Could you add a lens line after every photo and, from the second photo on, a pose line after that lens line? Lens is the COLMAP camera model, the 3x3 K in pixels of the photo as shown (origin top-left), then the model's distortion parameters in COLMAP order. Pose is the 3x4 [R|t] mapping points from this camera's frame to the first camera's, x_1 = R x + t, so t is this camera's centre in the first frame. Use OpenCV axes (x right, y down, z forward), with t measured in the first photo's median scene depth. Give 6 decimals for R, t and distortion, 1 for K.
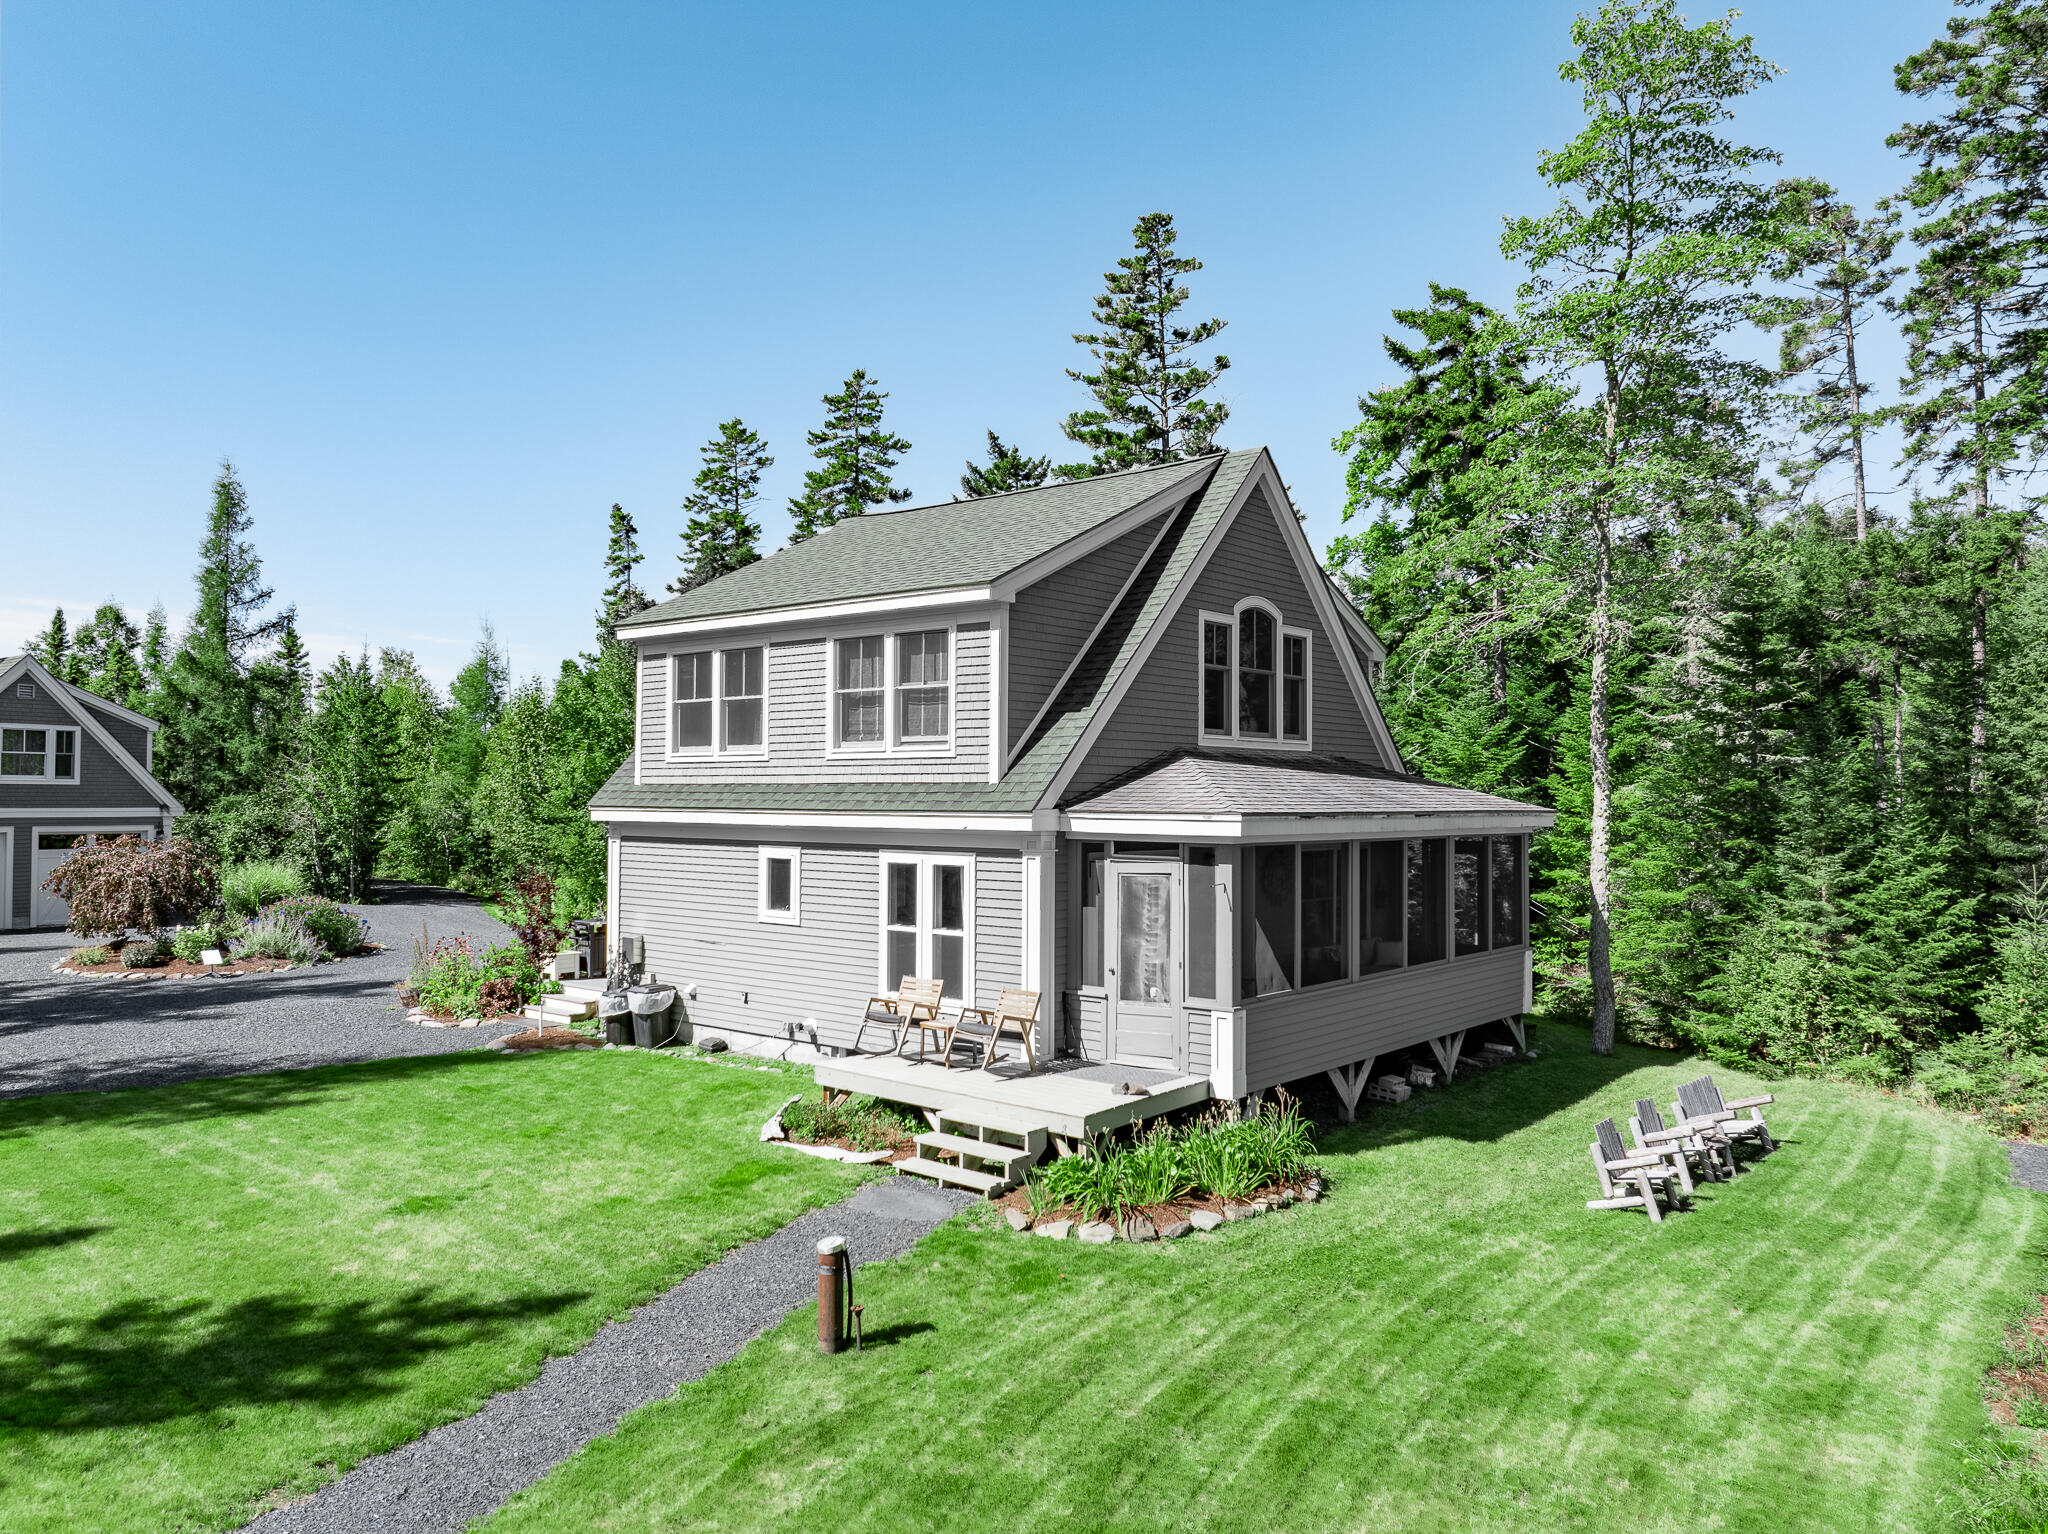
lens RADIAL K [[1444.3, 0, 1027.5], [0, 1444.3, 771.5], [0, 0, 1]] dist [-0.048223, 0.007969]
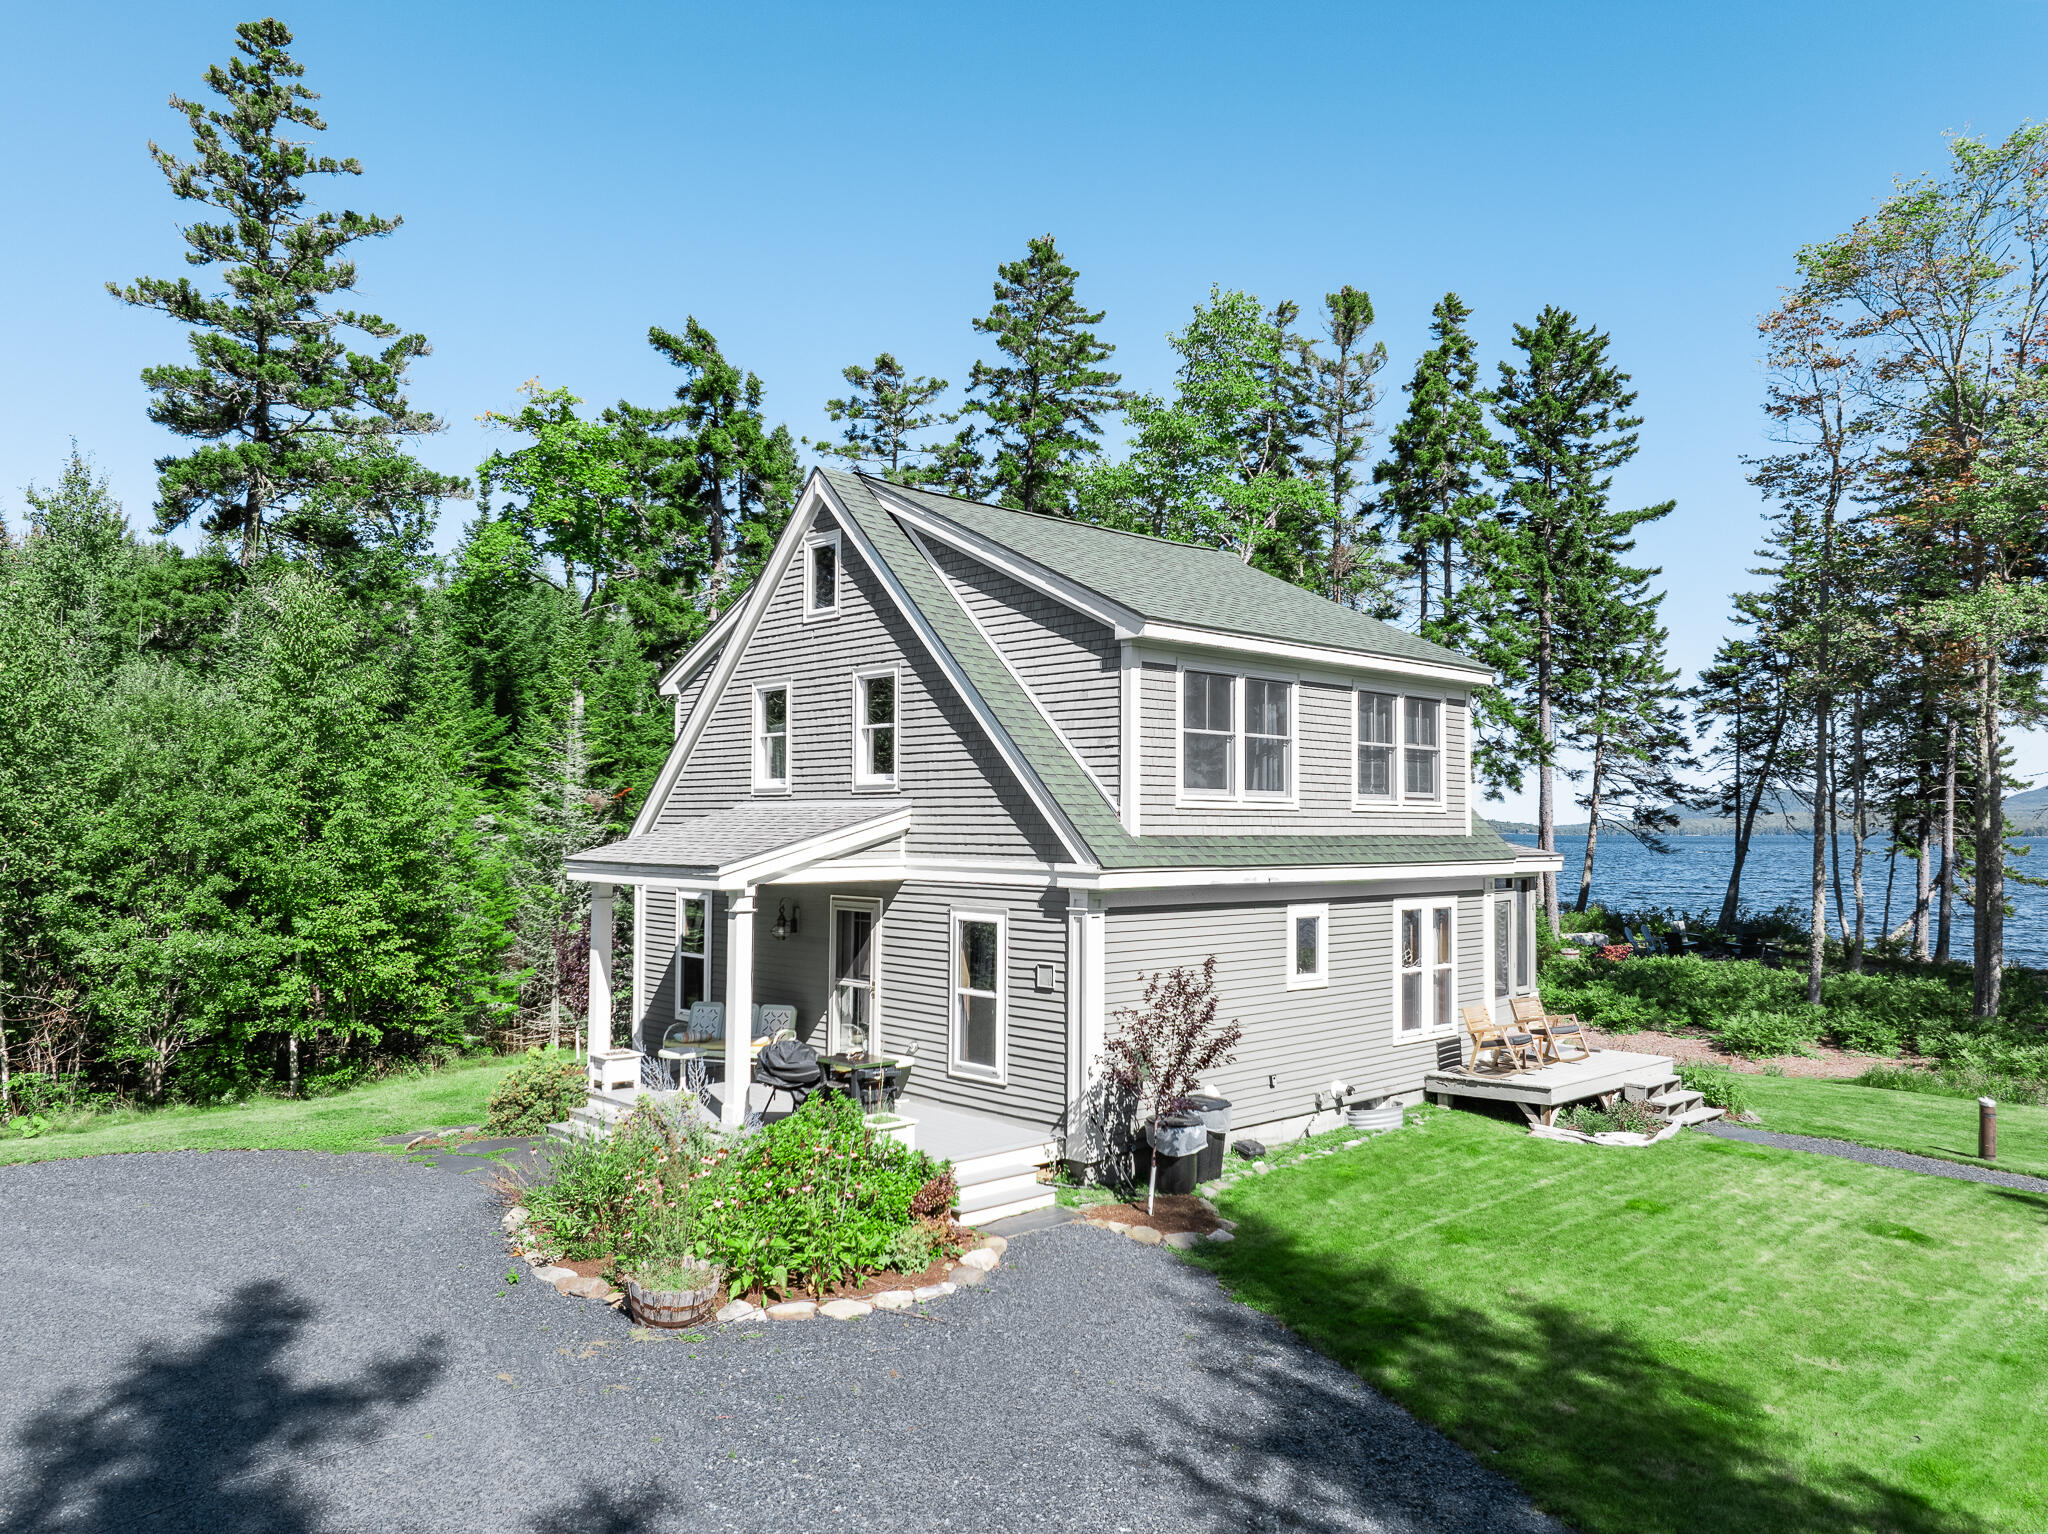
lens RADIAL K [[1444.3, 0, 1004.1], [0, 1444.3, 764.9], [0, 0, 1]] dist [-0.048223, 0.007969]
pose [[0.140957, 0.036518, 0.989342, -1.102604], [-0.023434, 0.999163, -0.033542, -0.001072], [-0.989738, -0.018456, 0.141694, 1.059637]]
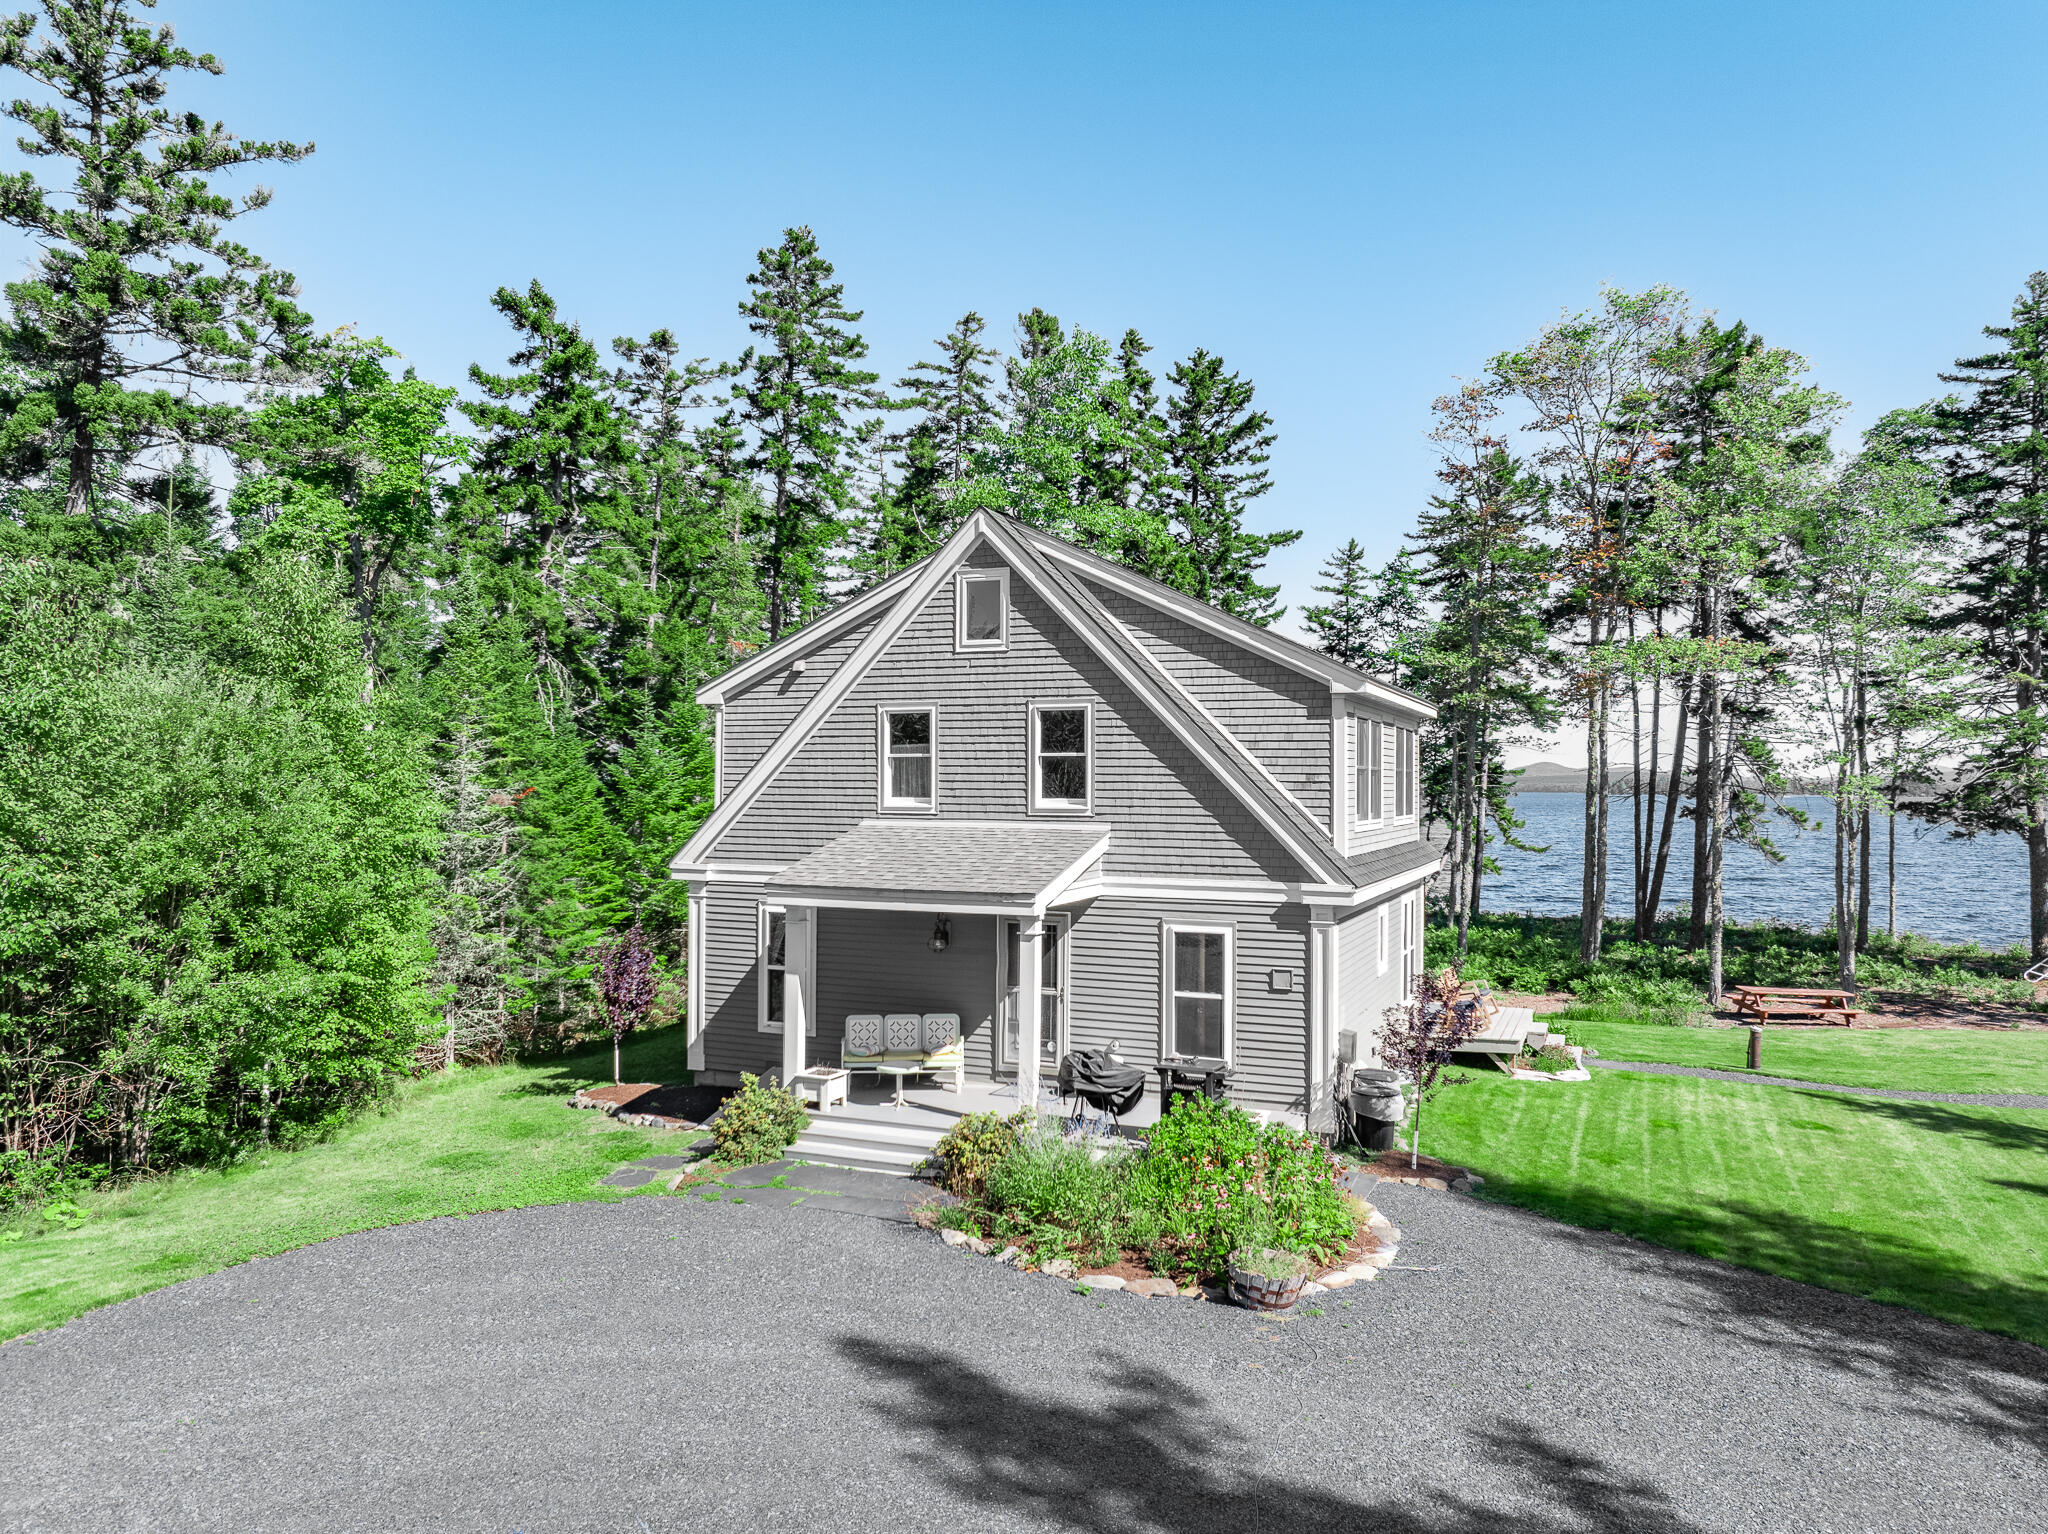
lens RADIAL K [[1444.3, 0, 1022.5], [0, 1444.3, 756.6], [0, 0, 1]] dist [-0.048223, 0.007969]
pose [[-0.279763, 0.011013, 0.960006, -1.159083], [-0.026617, 0.999461, -0.019222, -0.033254], [-0.959700, -0.030930, -0.279319, 1.570033]]
